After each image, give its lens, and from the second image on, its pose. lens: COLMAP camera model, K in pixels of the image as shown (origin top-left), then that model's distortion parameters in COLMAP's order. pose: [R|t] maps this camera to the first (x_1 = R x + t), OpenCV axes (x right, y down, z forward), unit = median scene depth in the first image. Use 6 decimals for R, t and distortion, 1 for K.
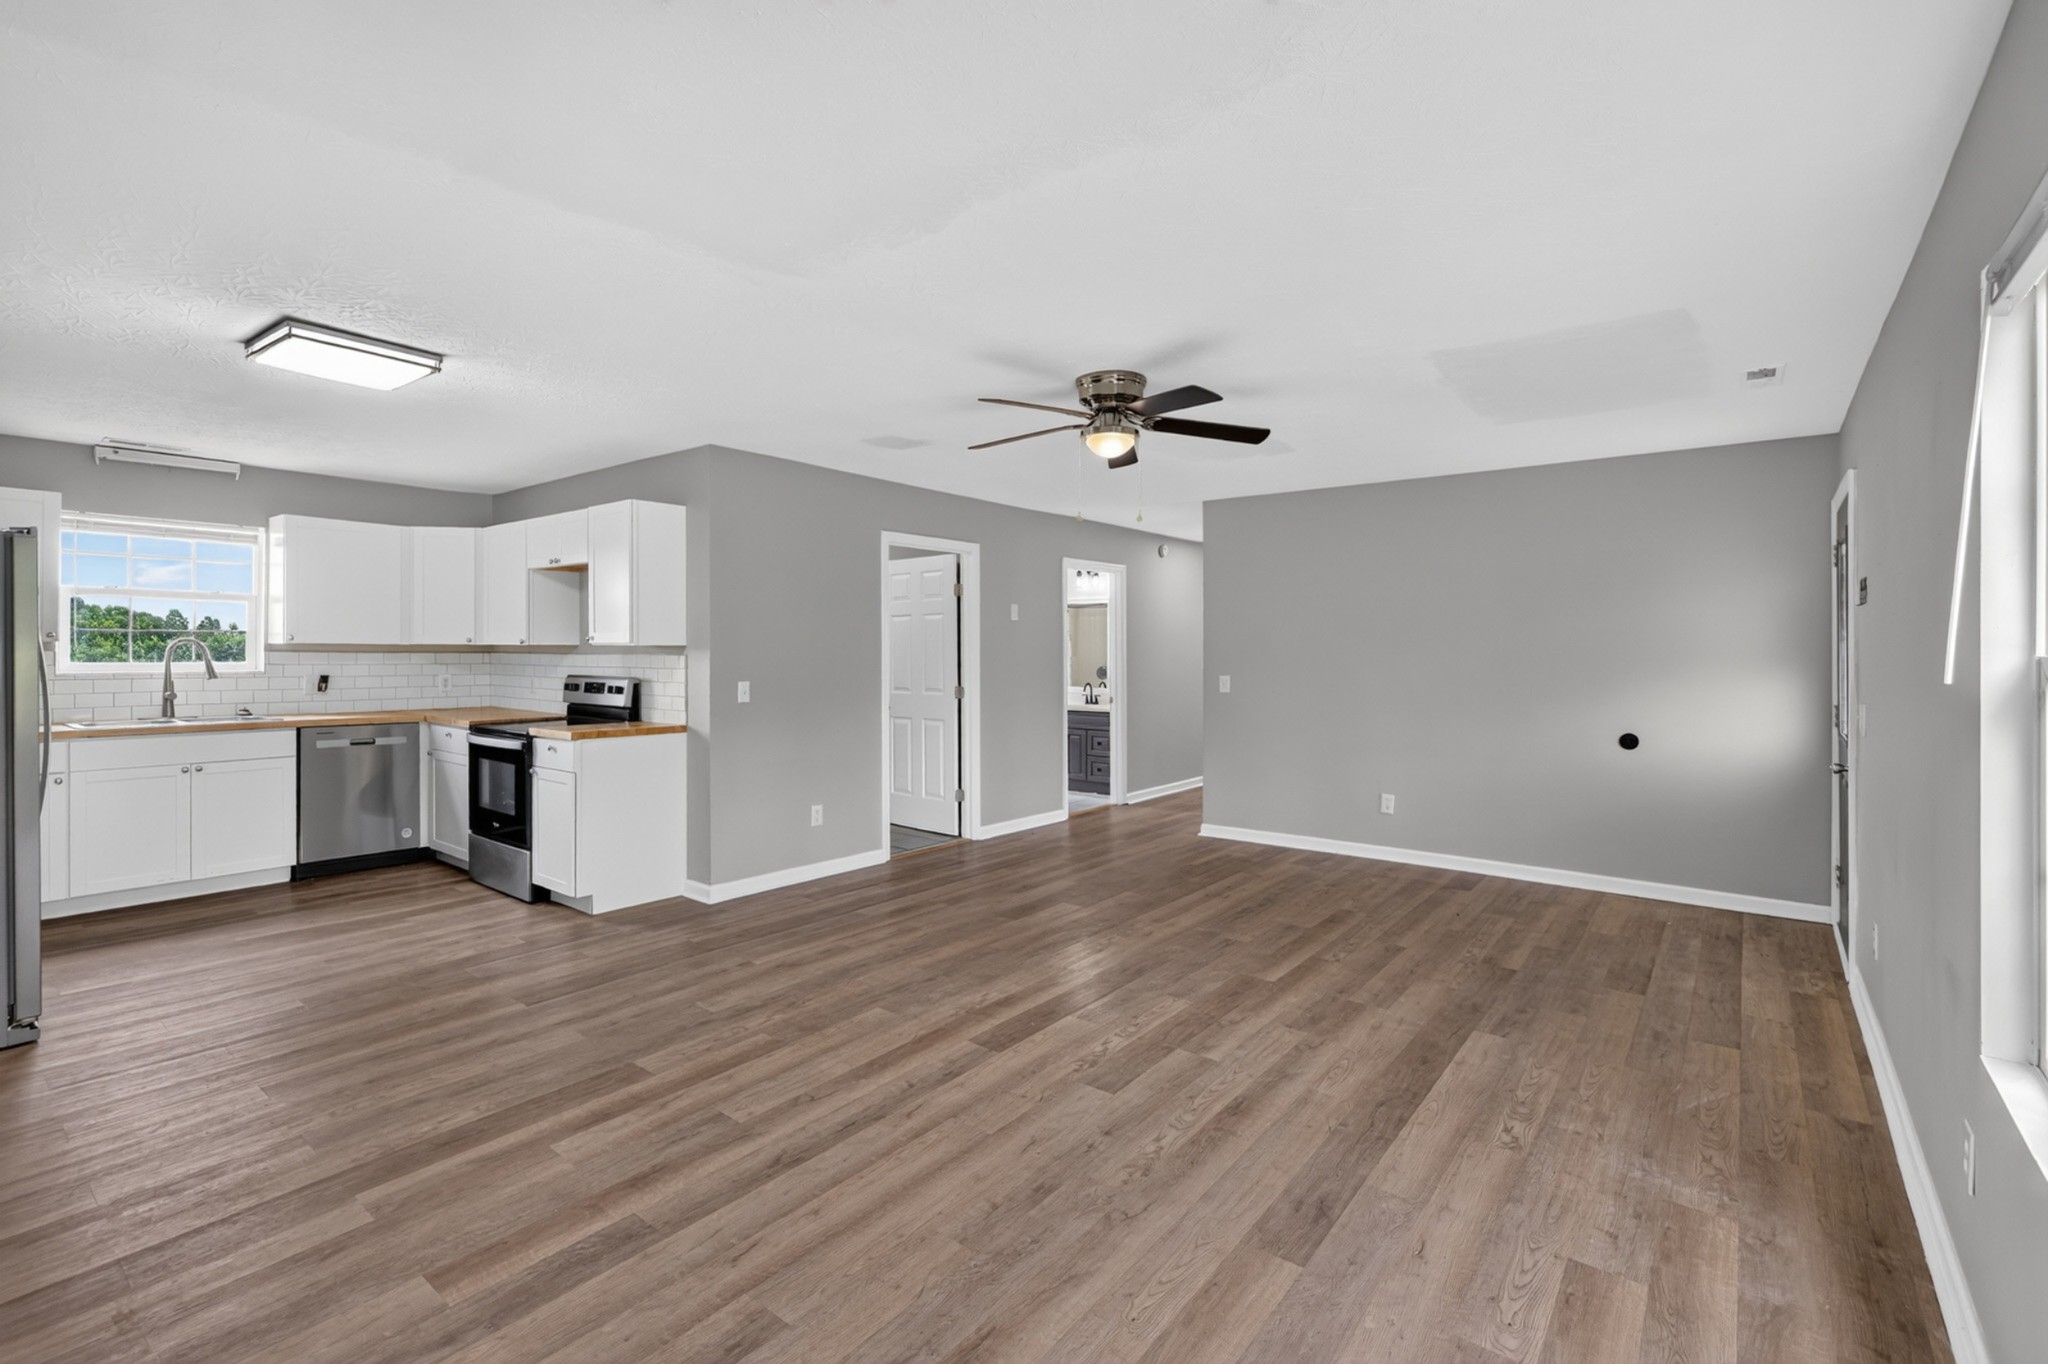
lens RADIAL K [[913.0, 0, 1014.7], [0, 913.0, 648.6], [0, 0, 1]] dist [0.004029, -0.001366]
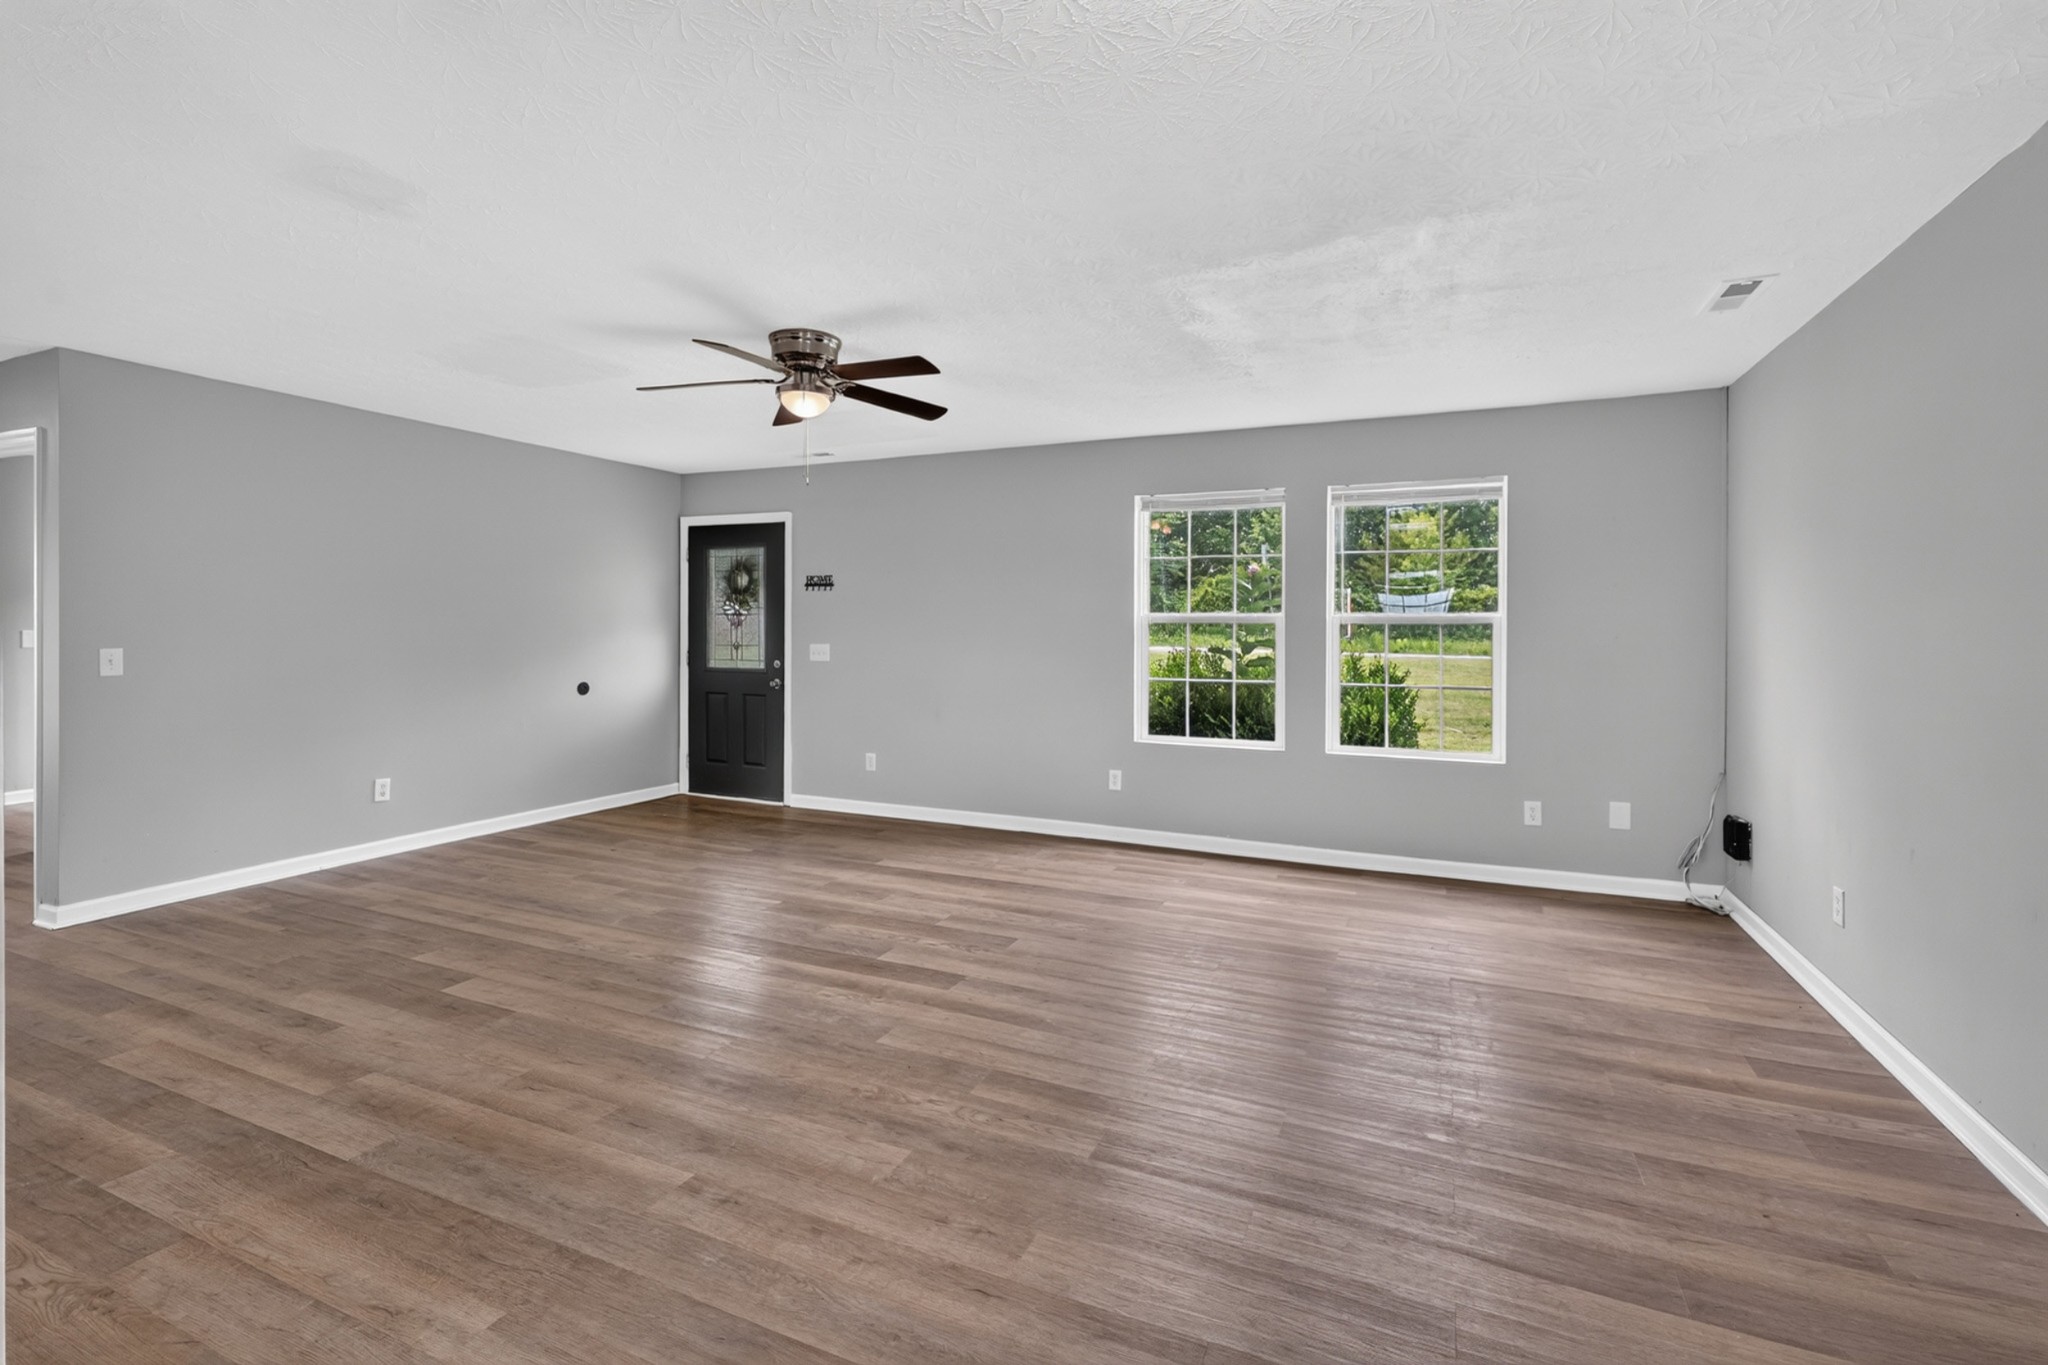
lens RADIAL K [[913.0, 0, 1015.8], [0, 913.0, 623.4], [0, 0, 1]] dist [0.004029, -0.001366]
pose [[-0.231572, -0.003274, 0.972812, -0.918058], [-0.004982, 0.999985, 0.002180, 0.012550], [-0.972805, -0.004342, -0.231585, 1.003151]]
